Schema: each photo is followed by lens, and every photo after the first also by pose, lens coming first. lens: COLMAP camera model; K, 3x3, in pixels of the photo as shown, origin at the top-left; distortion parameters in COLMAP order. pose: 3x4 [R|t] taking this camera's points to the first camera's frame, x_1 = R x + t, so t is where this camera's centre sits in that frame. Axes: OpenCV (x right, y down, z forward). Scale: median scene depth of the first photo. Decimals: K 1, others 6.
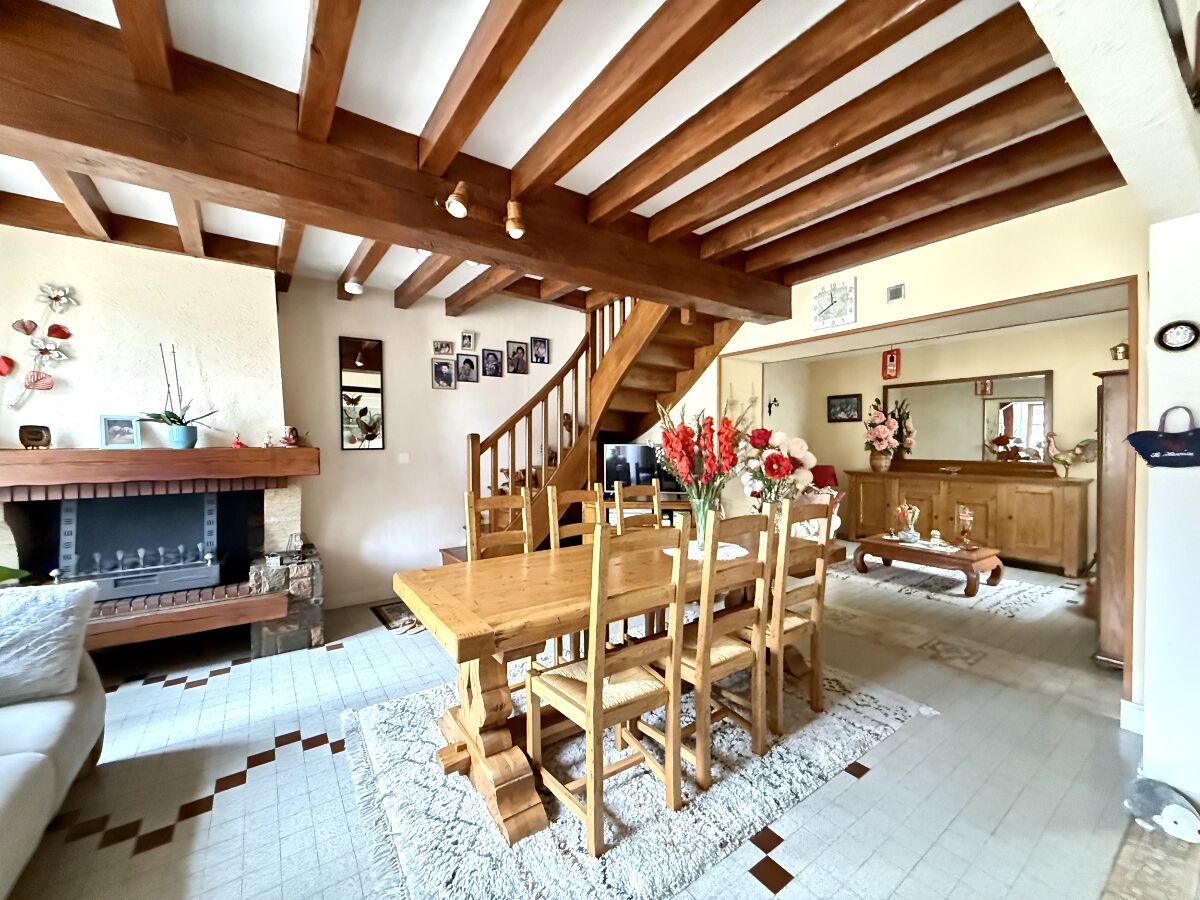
lens RADIAL K [[477.4, 0, 598.1], [0, 477.4, 448.9], [0, 0, 1]] dist [0.000048, -0.000386]
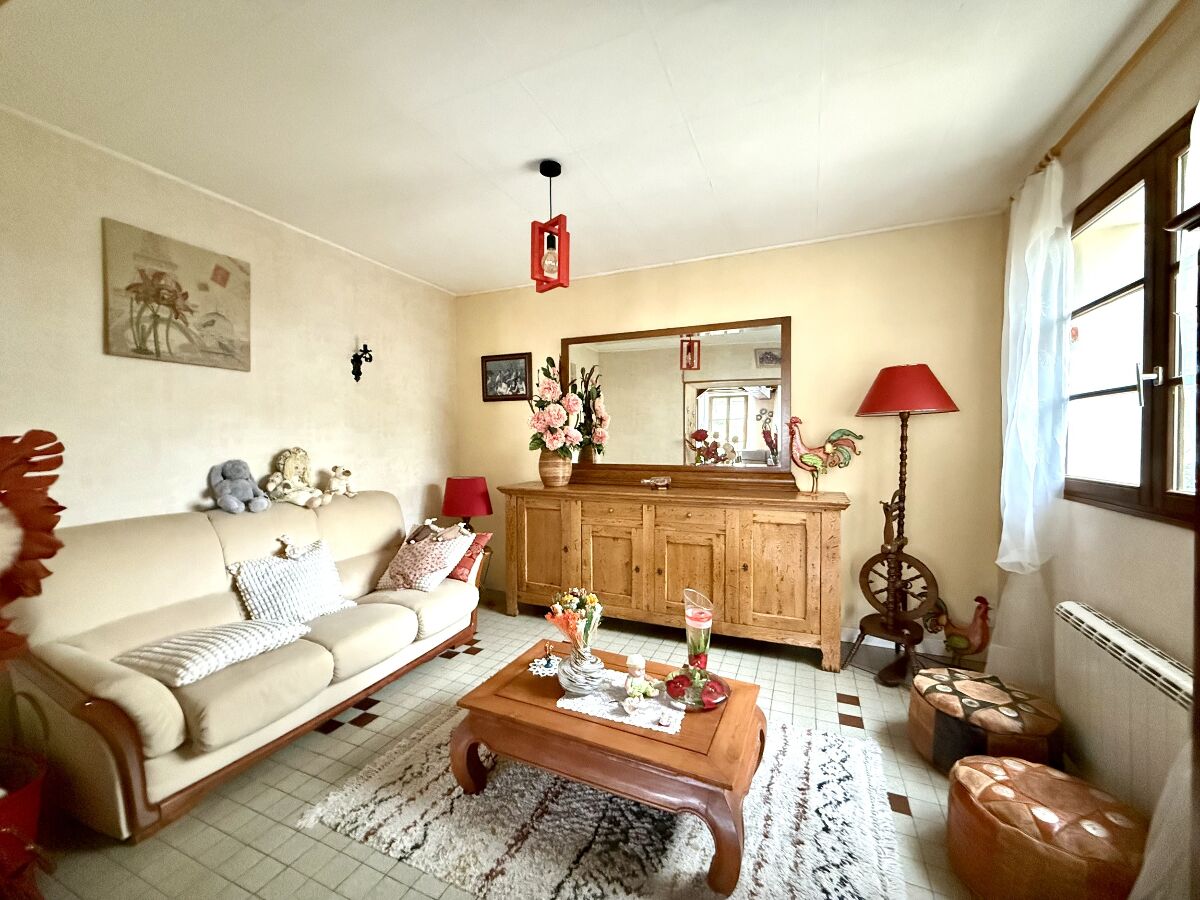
lens RADIAL K [[477.4, 0, 597.0], [0, 477.4, 451.3], [0, 0, 1]] dist [0.000048, -0.000386]
pose [[0.860626, -0.014936, 0.509019, 0.350801], [0.008571, 0.999853, 0.014846, -0.002772], [-0.509166, -0.008414, 0.860627, 0.495251]]
